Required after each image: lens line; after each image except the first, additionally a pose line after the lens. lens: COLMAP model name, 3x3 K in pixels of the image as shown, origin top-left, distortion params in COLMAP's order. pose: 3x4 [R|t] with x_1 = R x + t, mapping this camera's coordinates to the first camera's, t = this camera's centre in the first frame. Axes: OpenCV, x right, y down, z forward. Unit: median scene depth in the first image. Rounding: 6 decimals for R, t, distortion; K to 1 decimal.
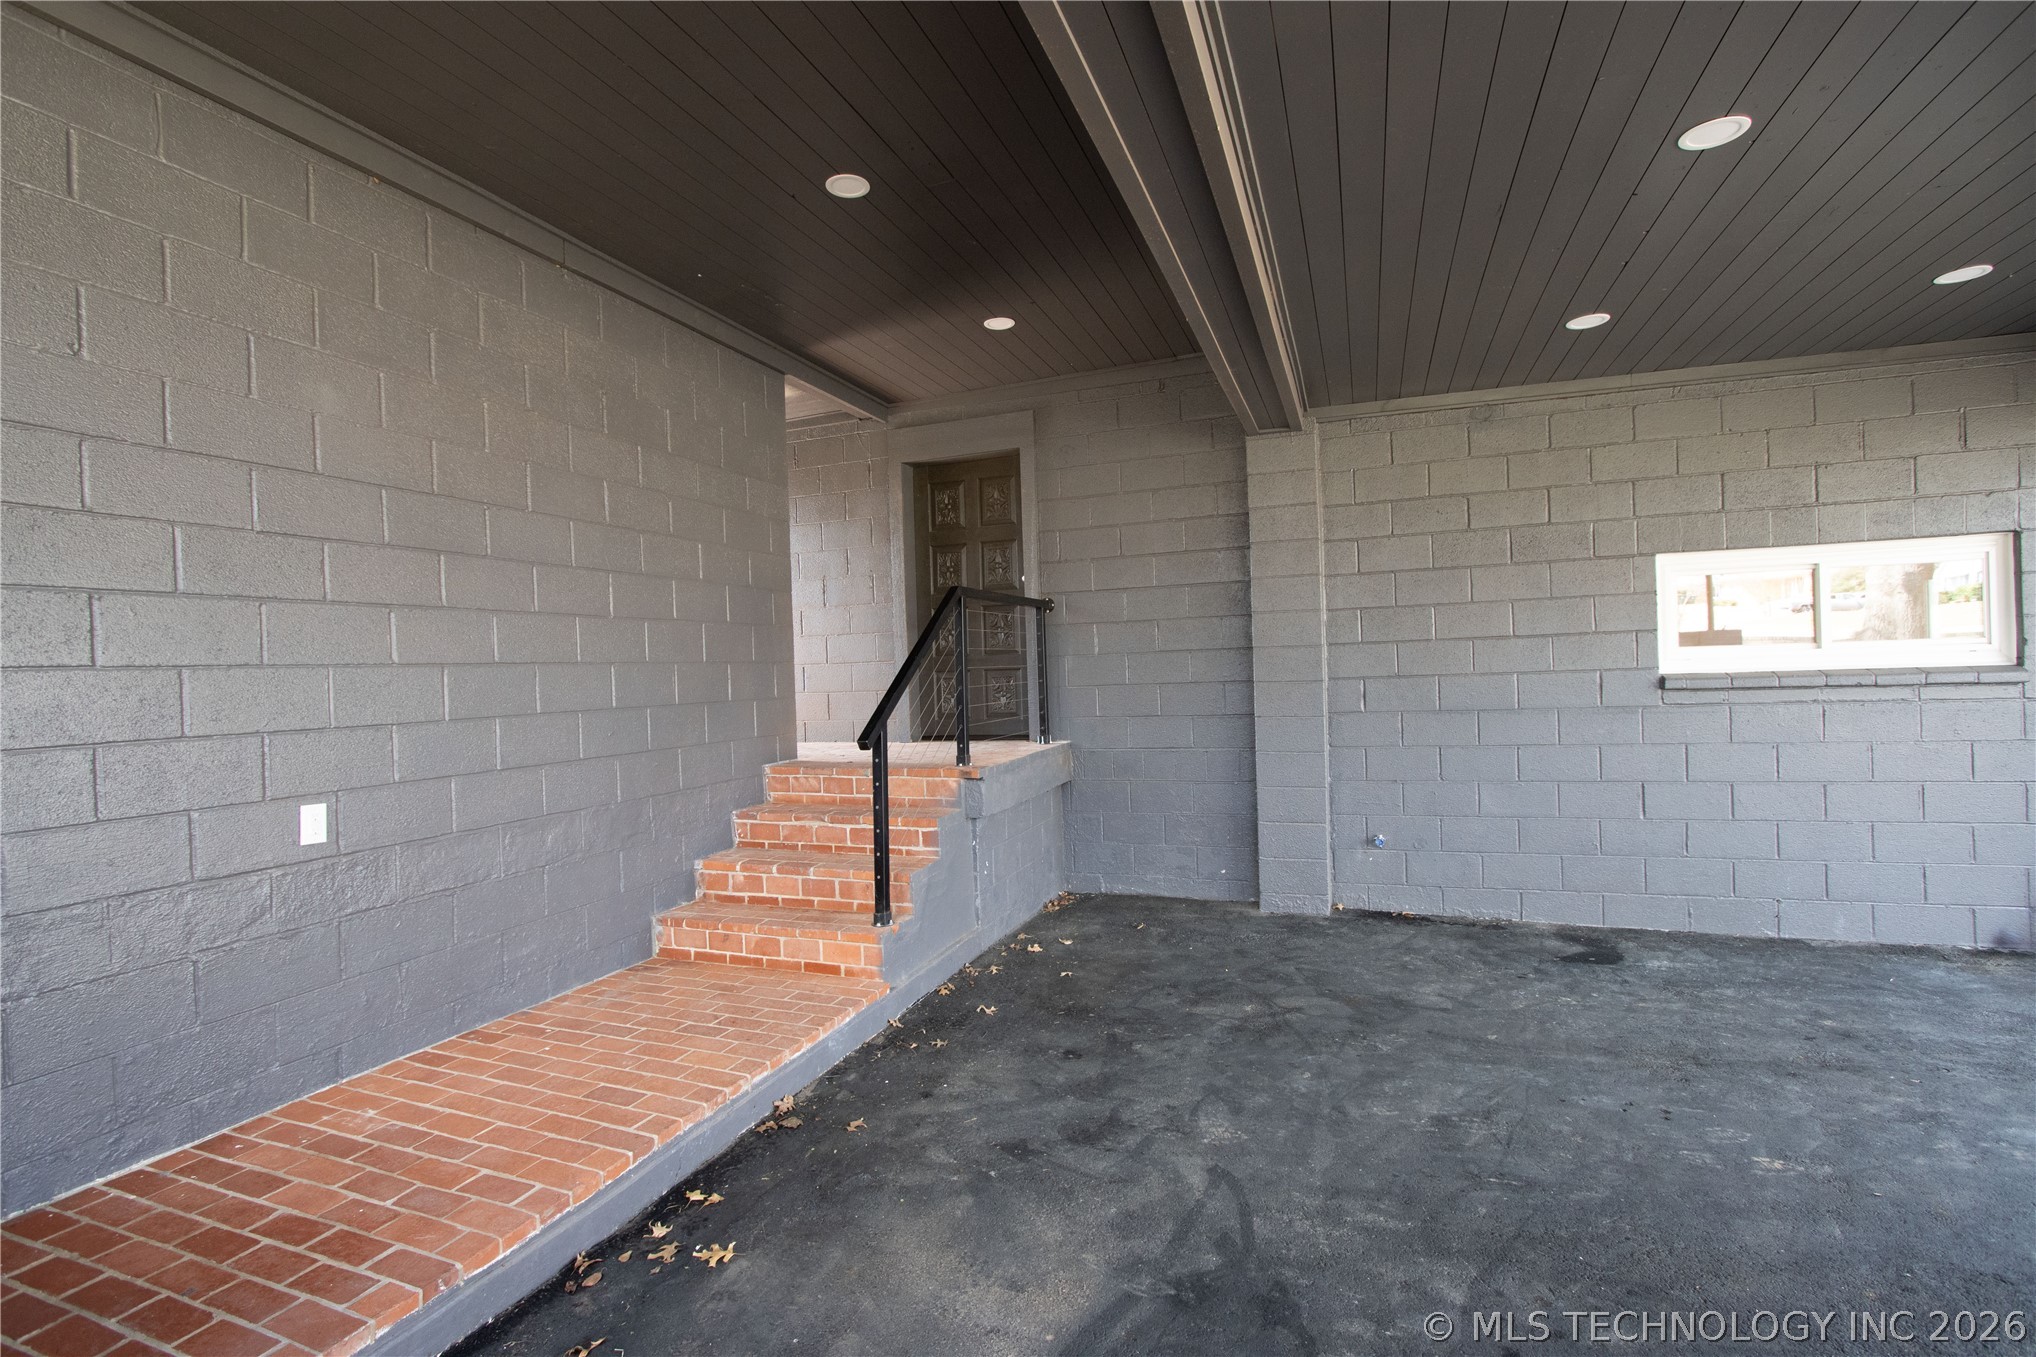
lens RADIAL K [[937.1, 0, 1014.2], [0, 937.1, 678.1], [0, 0, 1]] dist [-0.016907, 0.001075]
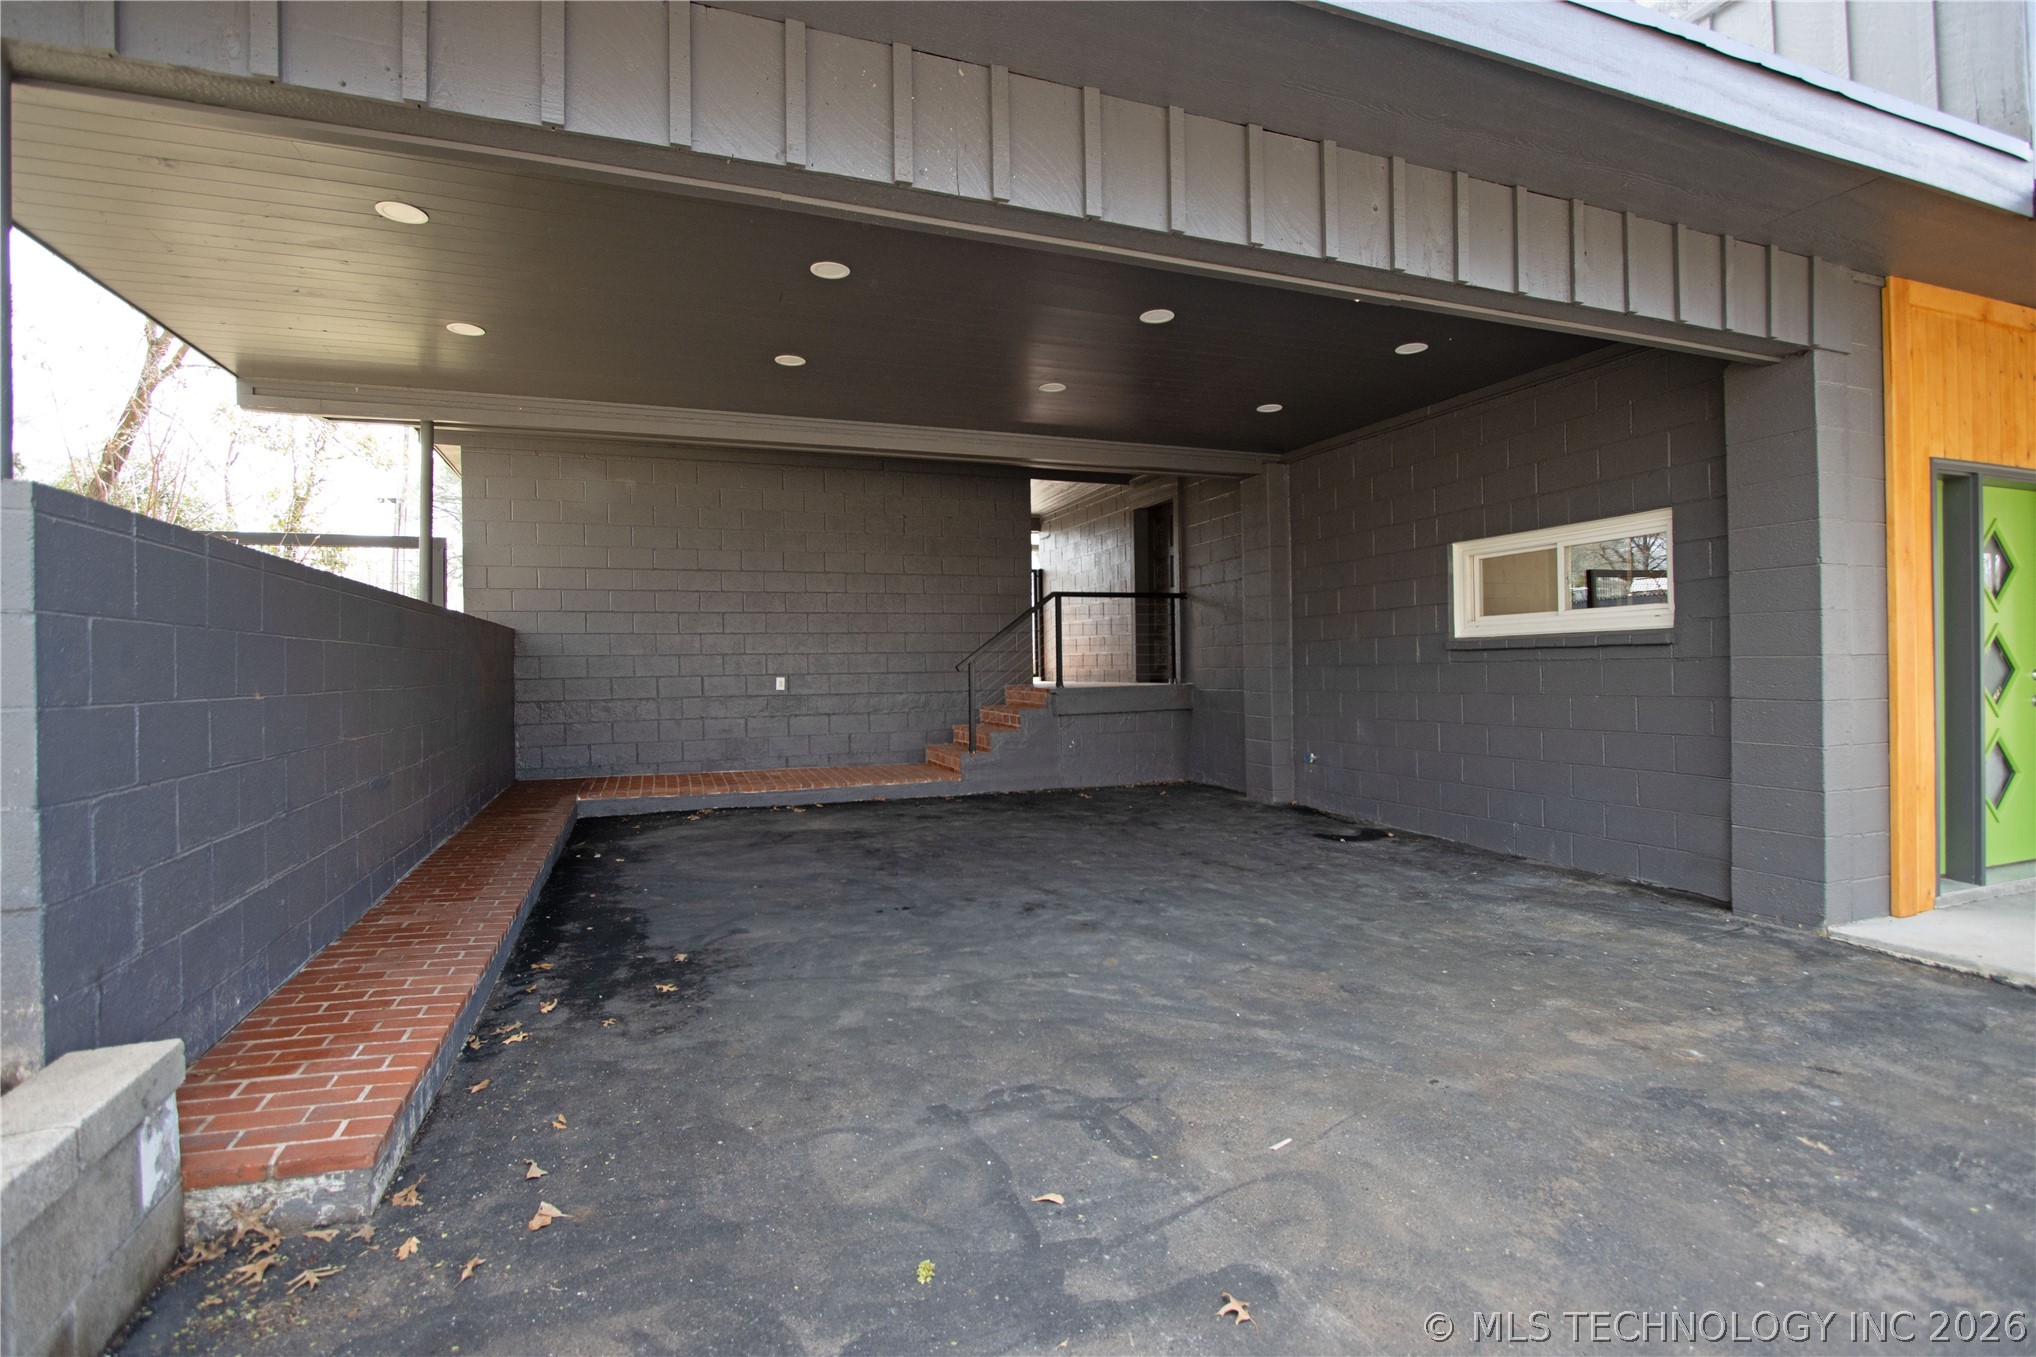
lens RADIAL K [[937.1, 0, 1014.2], [0, 937.1, 678.1], [0, 0, 1]] dist [-0.016907, 0.001075]
pose [[0.655940, 0.030227, -0.754208, 1.327084], [-0.013100, 0.999503, 0.028665, 0.022570], [0.754700, -0.008922, 0.656010, -0.295775]]
